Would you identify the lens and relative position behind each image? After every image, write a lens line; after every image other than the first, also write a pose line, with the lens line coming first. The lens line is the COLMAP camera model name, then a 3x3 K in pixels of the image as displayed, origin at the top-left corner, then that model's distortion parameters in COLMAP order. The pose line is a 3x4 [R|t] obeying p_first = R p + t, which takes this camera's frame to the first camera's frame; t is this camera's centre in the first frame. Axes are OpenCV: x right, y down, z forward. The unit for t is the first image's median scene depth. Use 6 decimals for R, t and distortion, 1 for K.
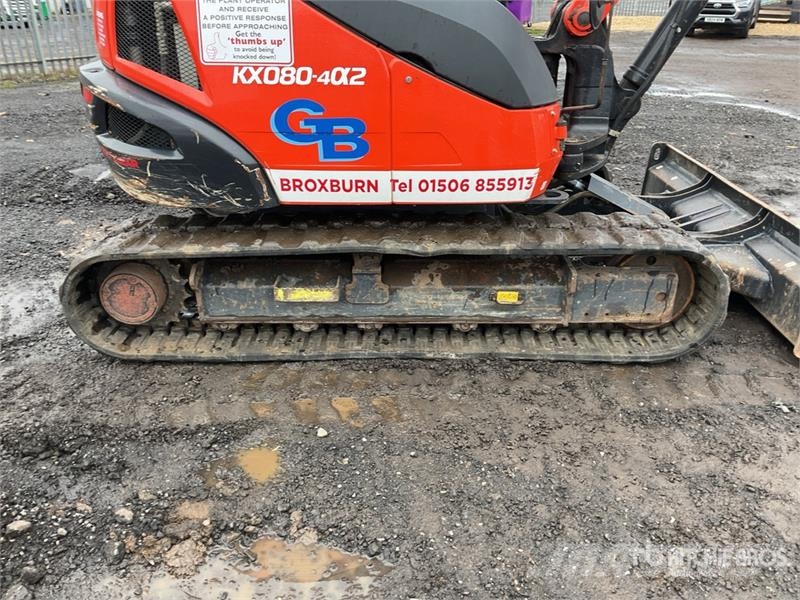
lens RADIAL K [[650.0, 0, 400.0], [0, 650.0, 300.0], [0, 0, 1]] dist [0.111263, -0.216219]
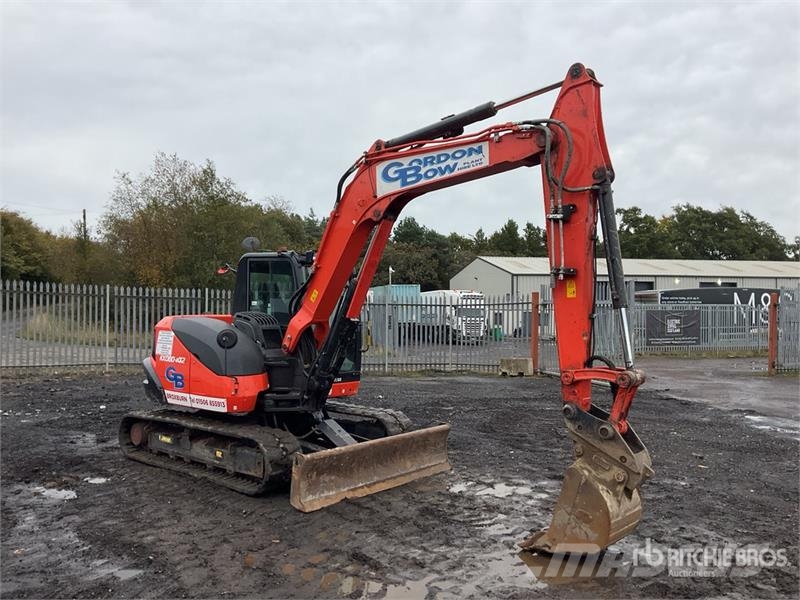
lens RADIAL K [[657.7, 0, 400.0], [0, 657.7, 300.0], [0, 0, 1]] dist [0.091827, -0.172569]
pose [[0.761400, -0.000831, -0.648281, 2.406302], [-0.293393, 0.891286, -0.345731, 0.146985], [0.578091, 0.453441, 0.678382, -0.529997]]
